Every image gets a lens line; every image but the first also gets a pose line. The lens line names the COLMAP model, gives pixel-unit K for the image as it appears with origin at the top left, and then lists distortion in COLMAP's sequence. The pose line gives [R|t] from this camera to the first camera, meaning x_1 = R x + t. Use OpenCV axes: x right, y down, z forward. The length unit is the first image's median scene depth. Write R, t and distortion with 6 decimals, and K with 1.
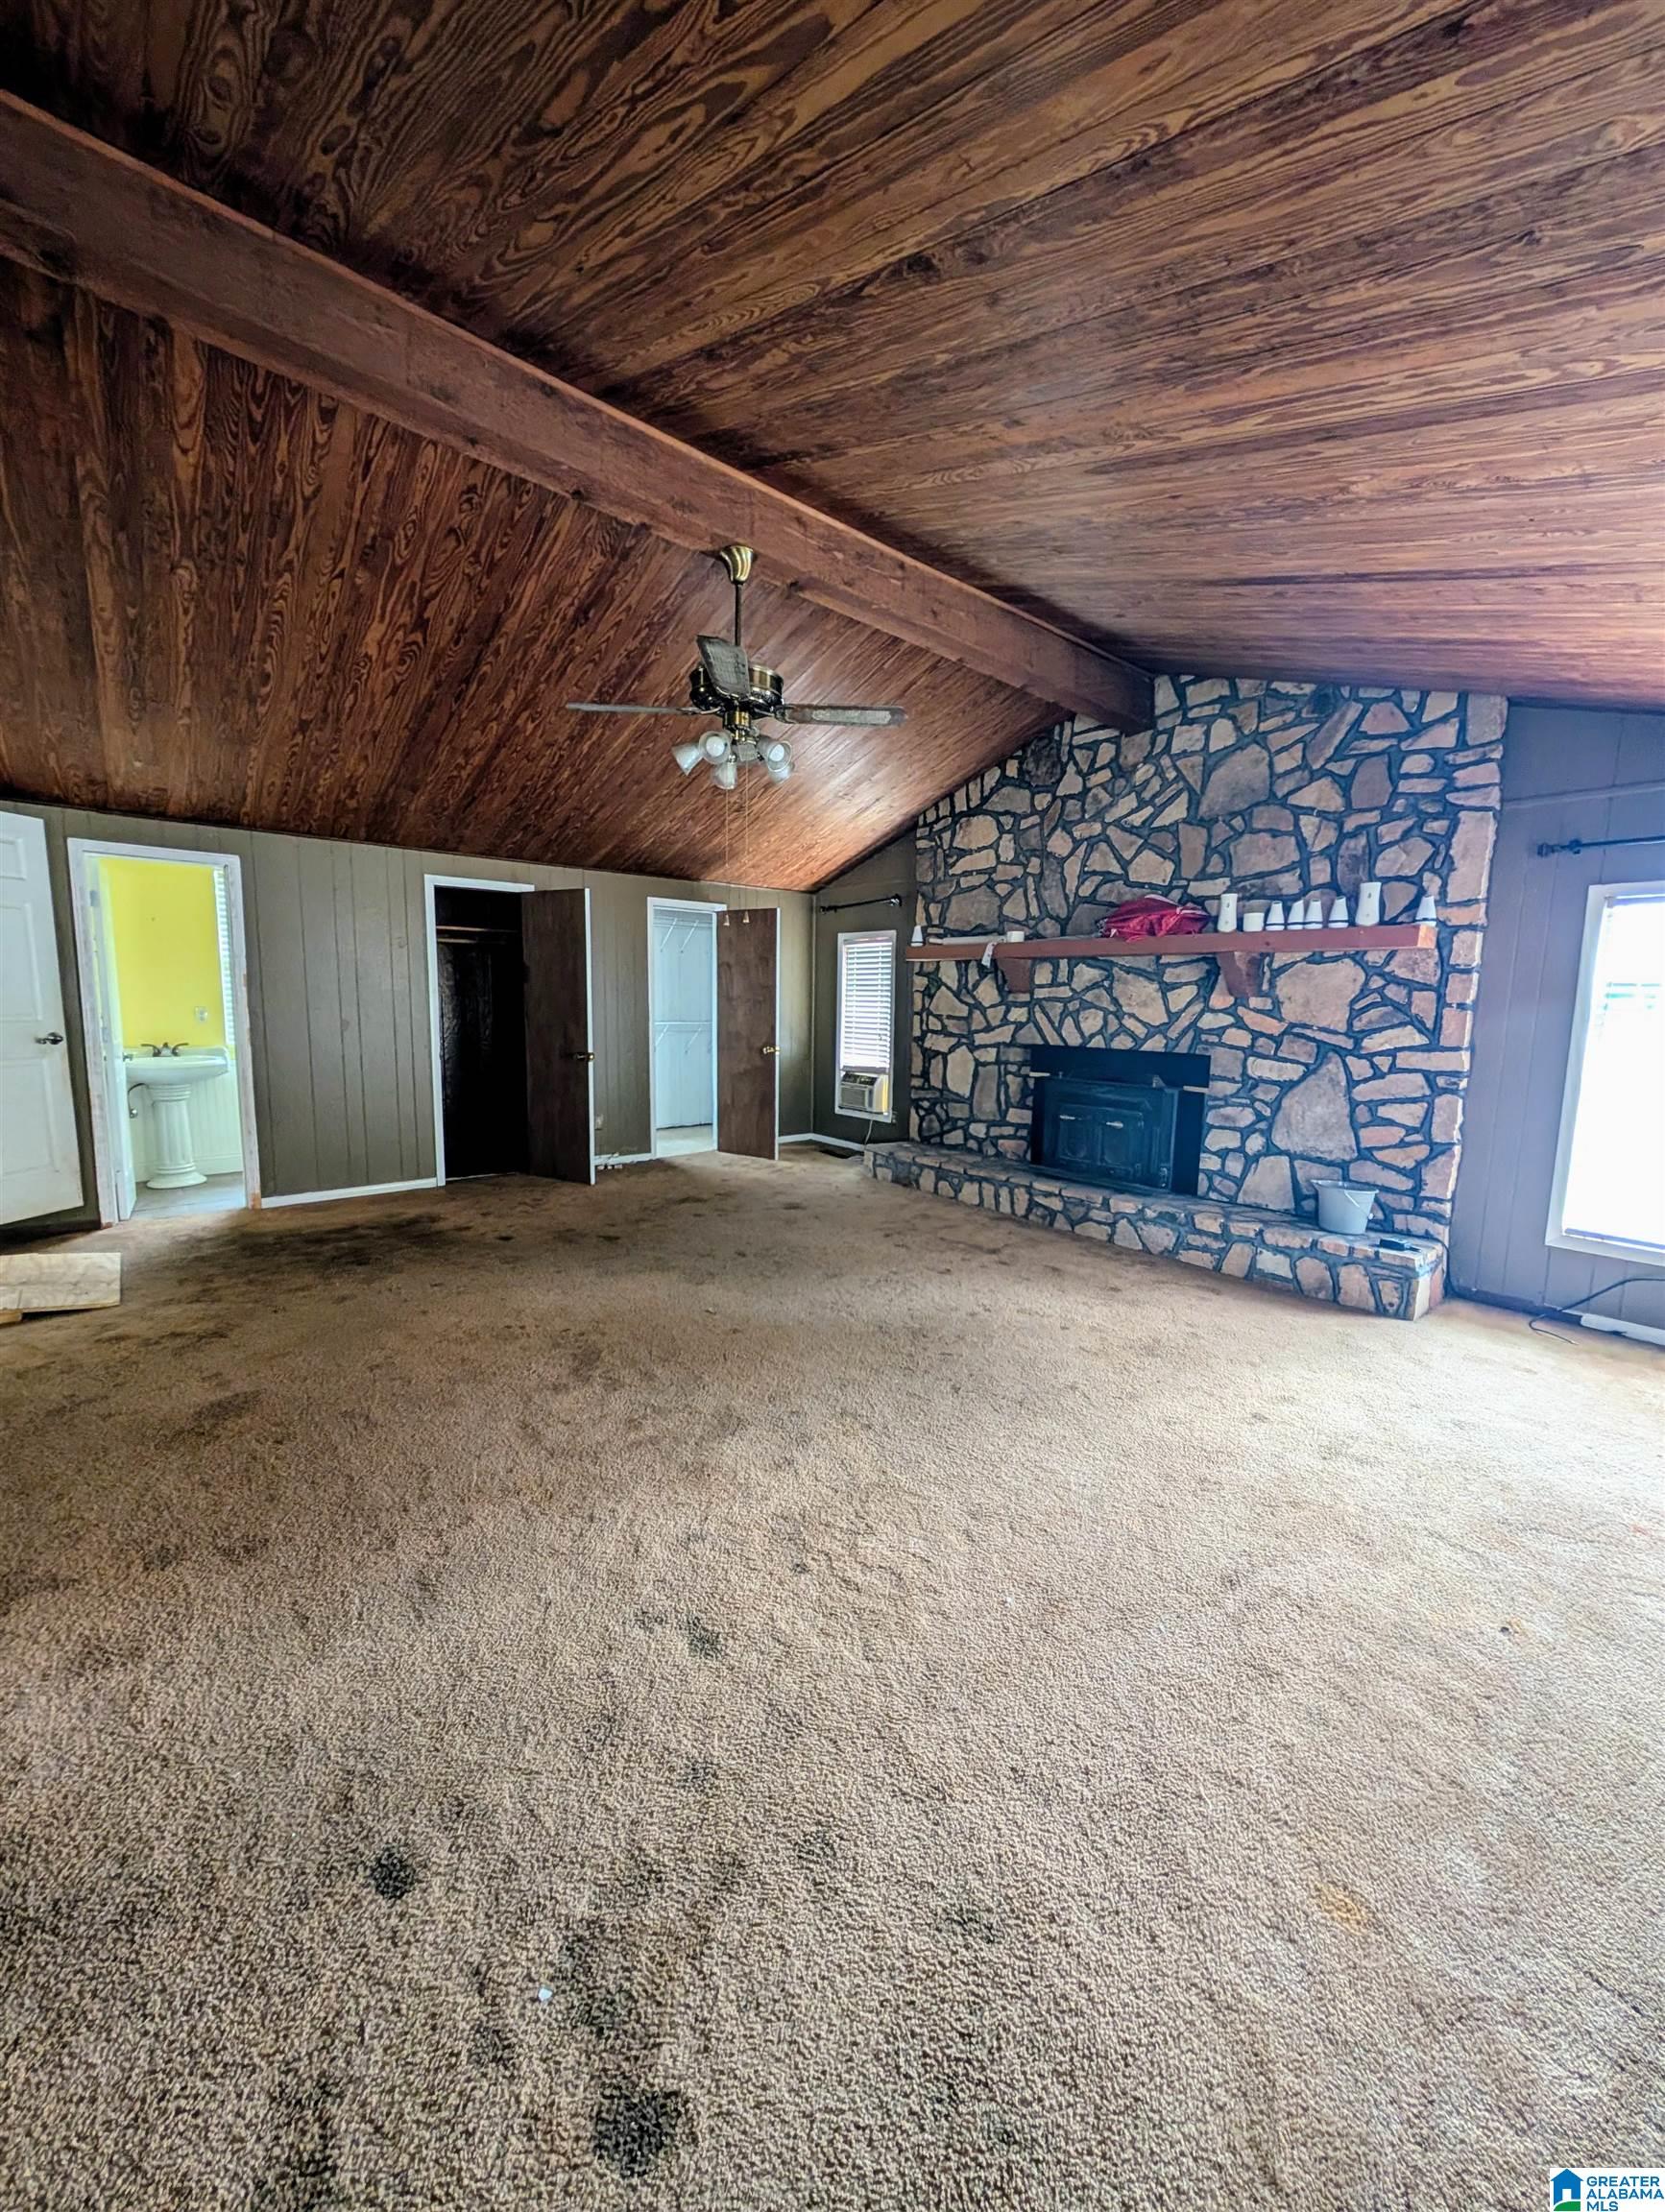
lens RADIAL K [[851.4, 0, 833.7], [0, 851.4, 1104.0], [0, 0, 1]] dist [0.000824, 0.000070]
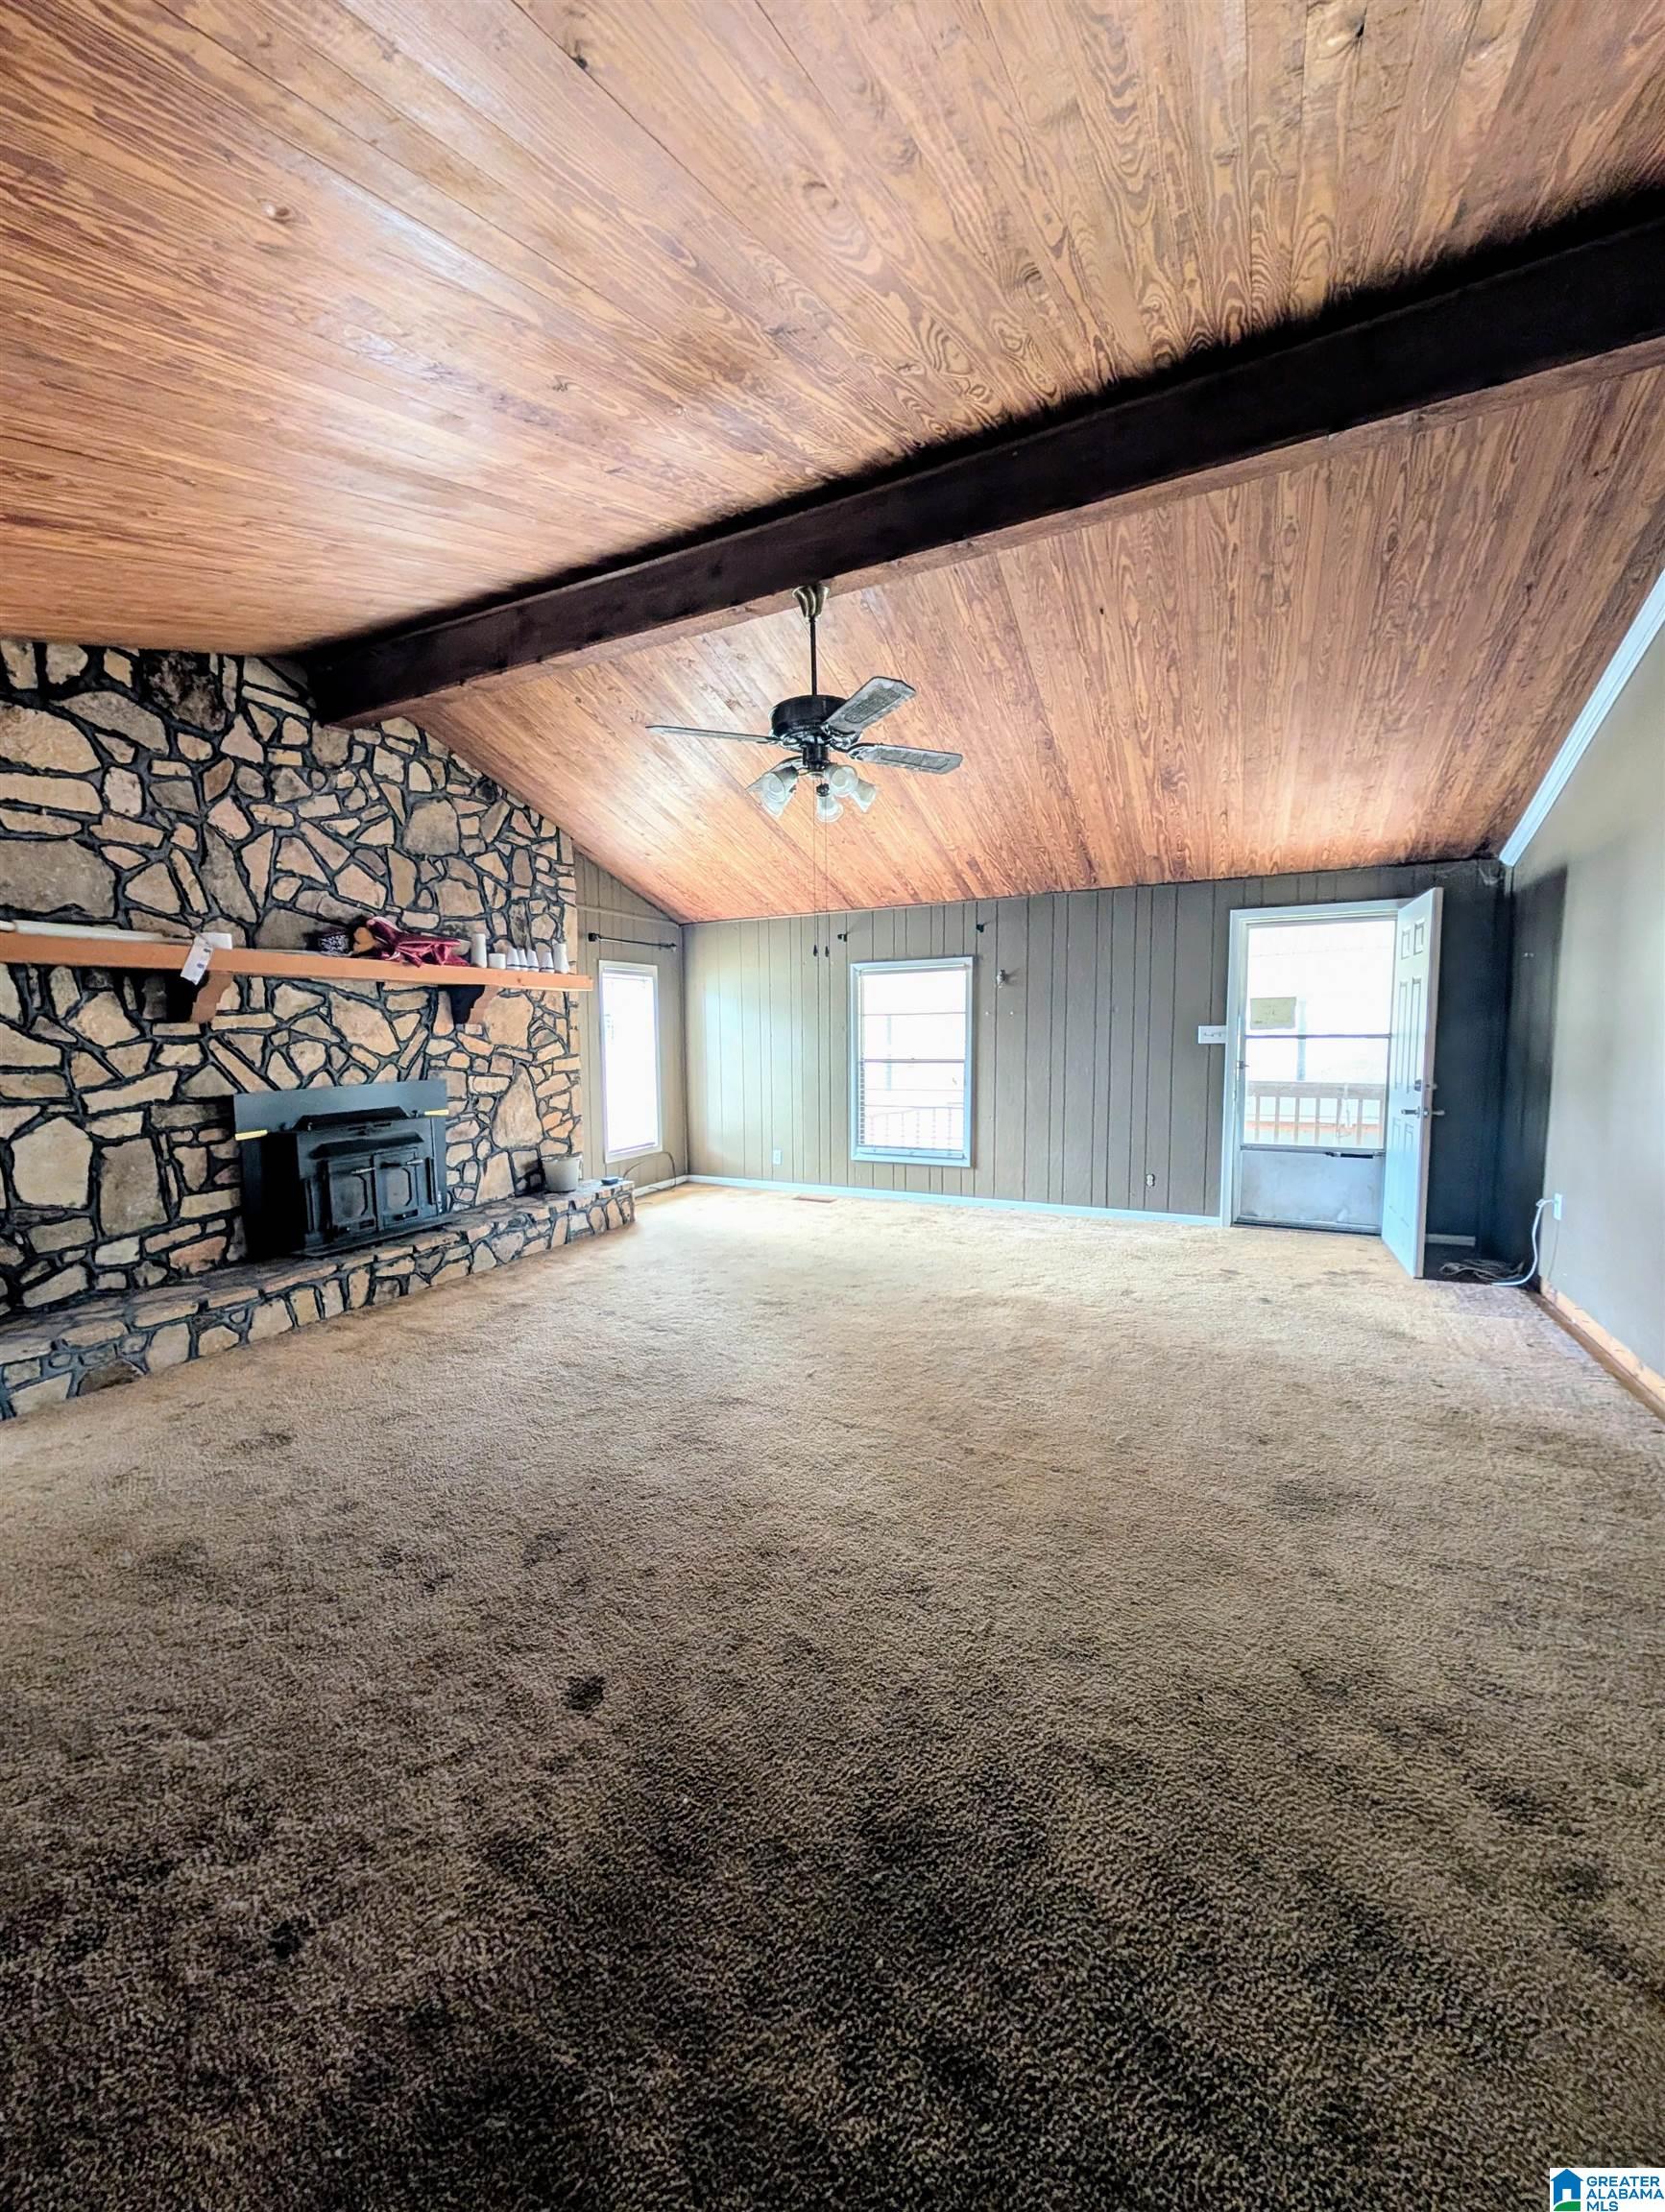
lens RADIAL K [[851.4, 0, 834.4], [0, 851.4, 1104.1], [0, 0, 1]] dist [0.000824, 0.000070]
pose [[-0.418776, -0.095424, 0.903062, -0.675061], [0.117013, 0.980503, 0.157869, -0.127391], [-0.900519, 0.171782, -0.399445, 0.917395]]
